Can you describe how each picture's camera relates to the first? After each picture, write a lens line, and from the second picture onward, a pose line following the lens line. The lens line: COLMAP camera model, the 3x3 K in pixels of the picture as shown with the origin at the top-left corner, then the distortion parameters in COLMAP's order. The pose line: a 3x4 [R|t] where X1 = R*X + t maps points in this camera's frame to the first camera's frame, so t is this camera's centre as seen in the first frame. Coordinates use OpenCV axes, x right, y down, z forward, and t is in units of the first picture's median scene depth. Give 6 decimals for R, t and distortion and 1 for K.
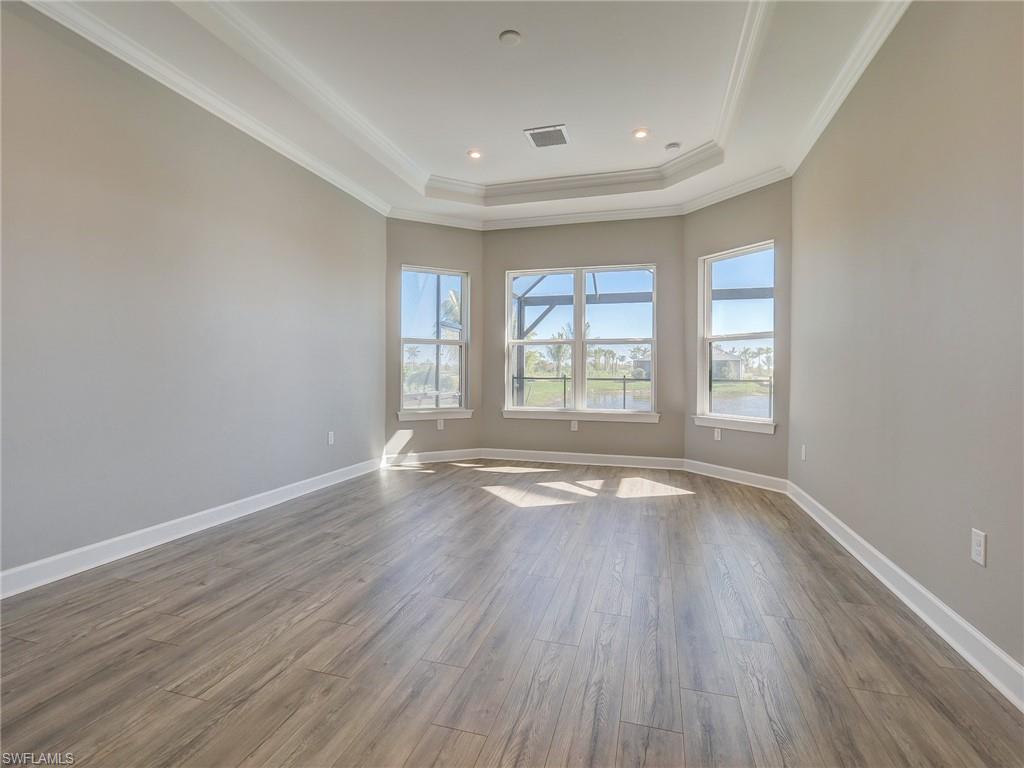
lens RADIAL K [[432.9, 0, 510.4], [0, 432.9, 375.3], [0, 0, 1]] dist [-0.001476, -0.000344]
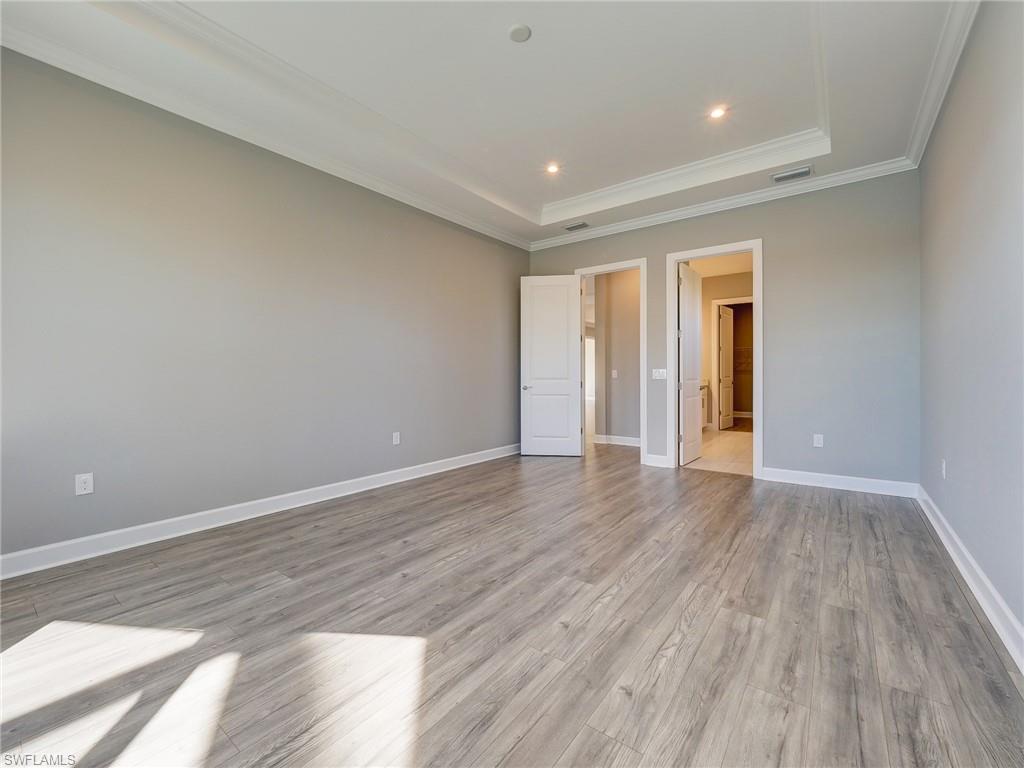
lens RADIAL K [[432.9, 0, 510.4], [0, 432.9, 375.3], [0, 0, 1]] dist [-0.001476, -0.000344]
pose [[-0.924869, -0.003455, 0.380270, -0.350725], [0.000619, 0.999944, 0.010589, -0.015031], [-0.380285, 0.010029, -0.924815, 1.895448]]
